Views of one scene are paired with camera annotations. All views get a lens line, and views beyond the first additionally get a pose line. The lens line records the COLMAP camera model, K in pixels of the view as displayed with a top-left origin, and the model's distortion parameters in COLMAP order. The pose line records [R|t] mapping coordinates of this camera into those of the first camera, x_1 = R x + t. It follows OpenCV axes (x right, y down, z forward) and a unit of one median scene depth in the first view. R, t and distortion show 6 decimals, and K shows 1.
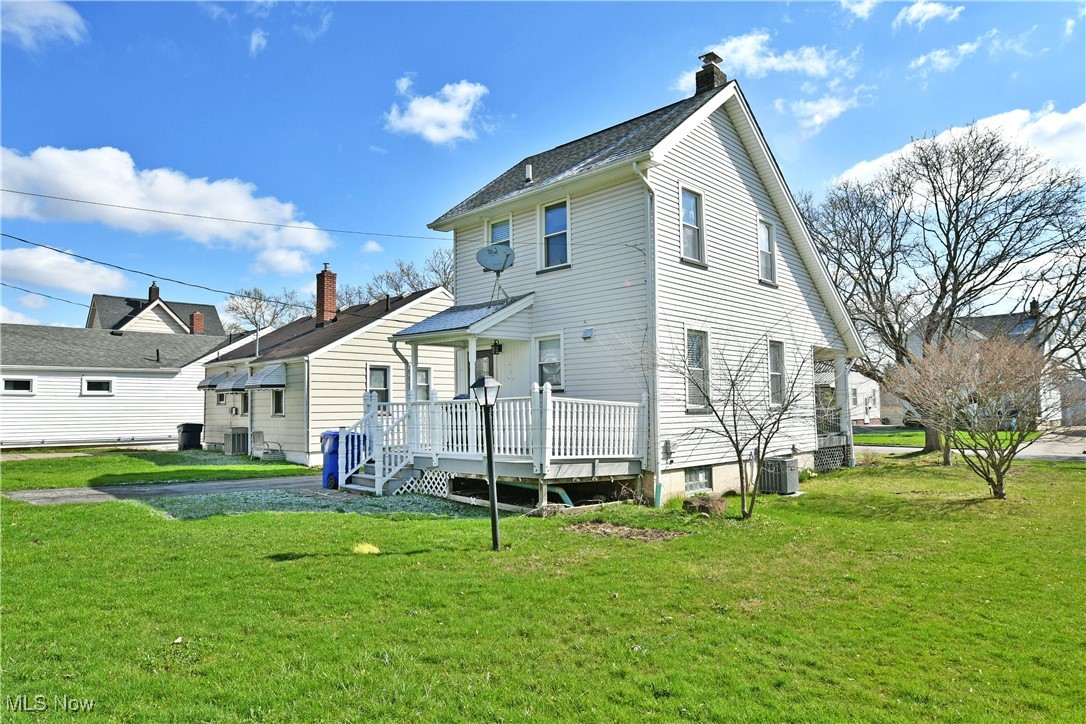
lens RADIAL K [[705.9, 0, 543.0], [0, 705.9, 362.0], [0, 0, 1]] dist [-0.018325, -0.001924]
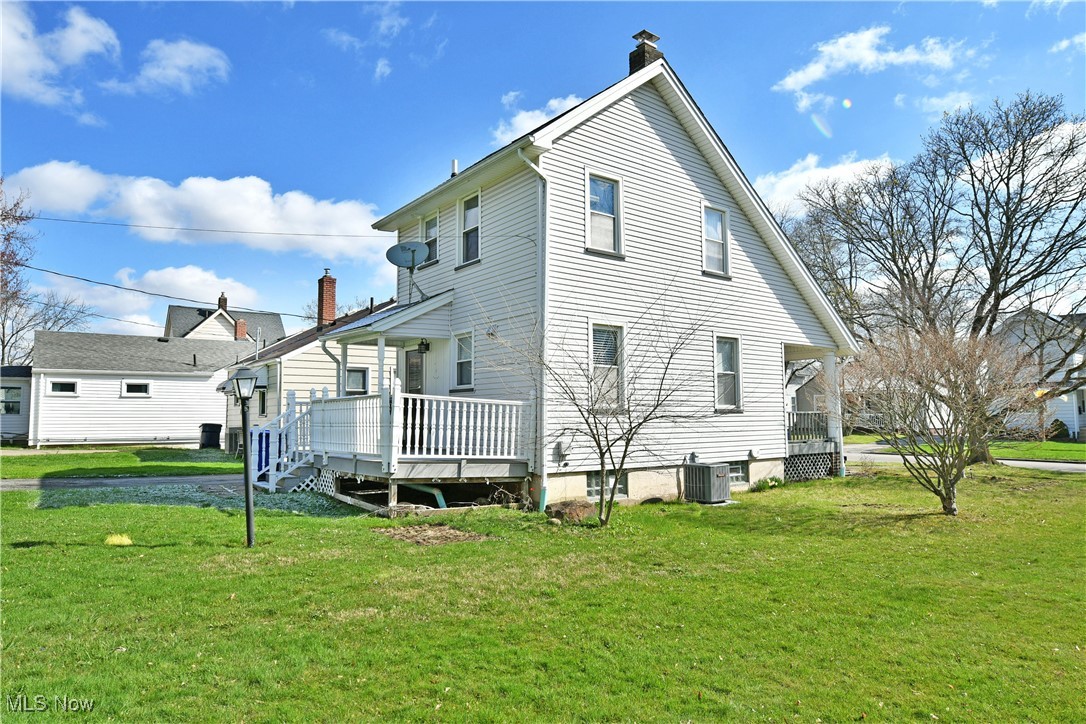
lens RADIAL K [[705.9, 0, 543.0], [0, 705.9, 362.0], [0, 0, 1]] dist [-0.018325, -0.001924]
pose [[0.987571, -0.005309, -0.157086, 0.281650], [0.003662, 0.999935, -0.010774, 0.013938], [0.157133, 0.010065, 0.987526, 0.061279]]
